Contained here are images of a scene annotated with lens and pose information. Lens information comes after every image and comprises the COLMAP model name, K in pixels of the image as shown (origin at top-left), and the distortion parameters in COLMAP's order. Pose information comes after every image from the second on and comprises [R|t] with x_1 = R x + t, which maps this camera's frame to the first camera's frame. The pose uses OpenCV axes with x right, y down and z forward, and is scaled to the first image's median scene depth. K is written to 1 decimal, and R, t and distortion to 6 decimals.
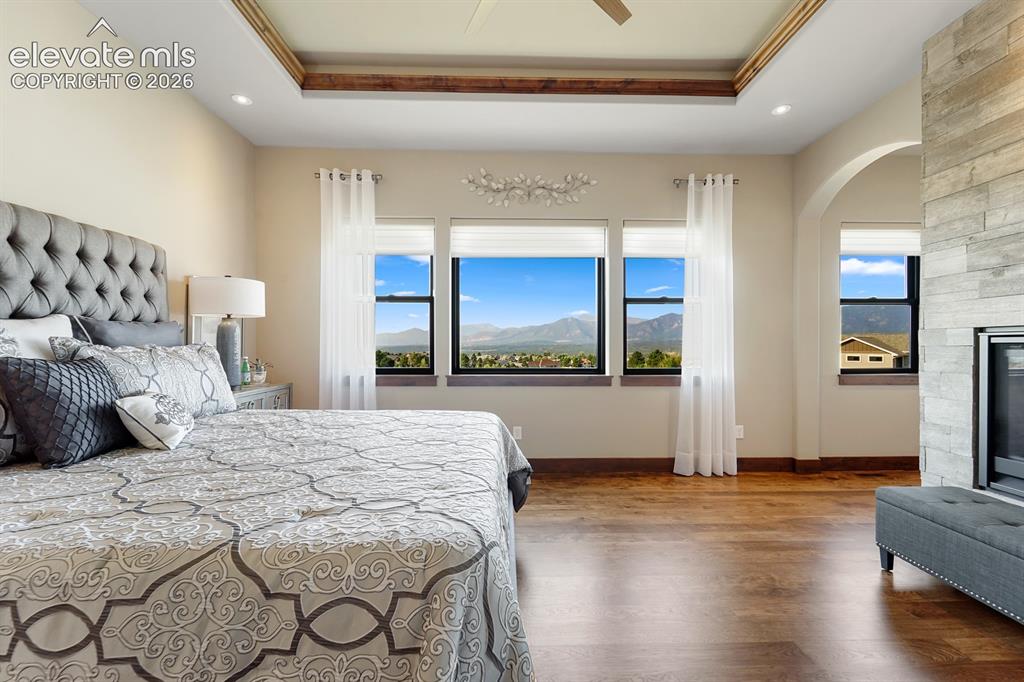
lens RADIAL K [[437.9, 0, 512.0], [0, 437.9, 341.0], [0, 0, 1]] dist [-0.002320, -0.000534]
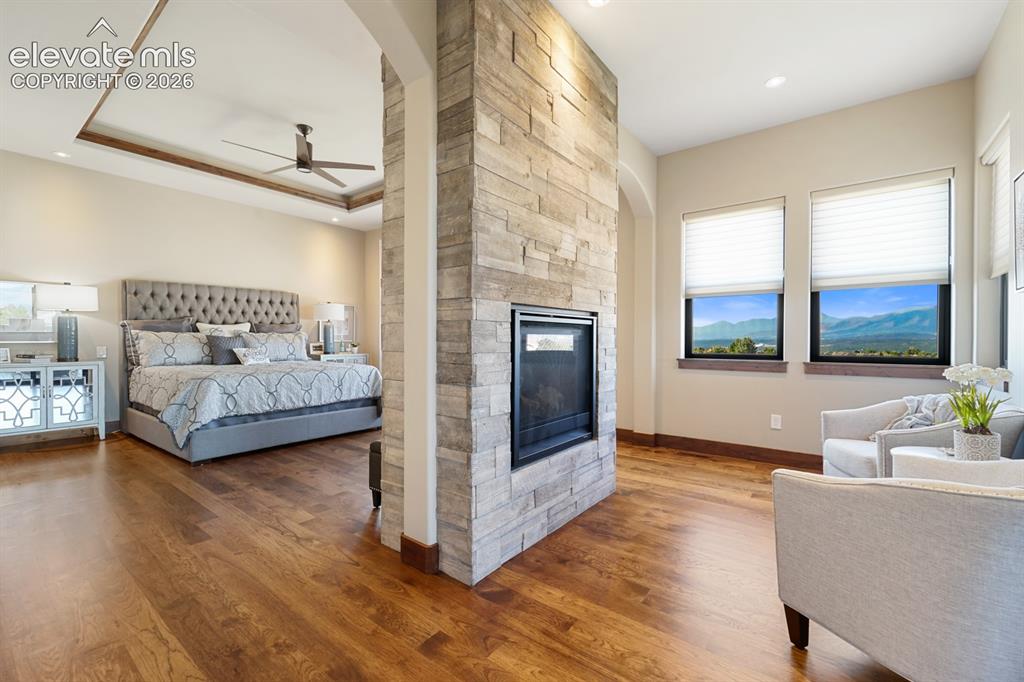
lens RADIAL K [[430.8, 0, 506.4], [0, 430.8, 340.1], [0, 0, 1]] dist [-0.001965, -0.000636]
pose [[0.769784, 0.004568, -0.638288, 1.415857], [0.003508, 0.999929, 0.011387, 0.020812], [0.638295, -0.011004, 0.769714, -0.100430]]
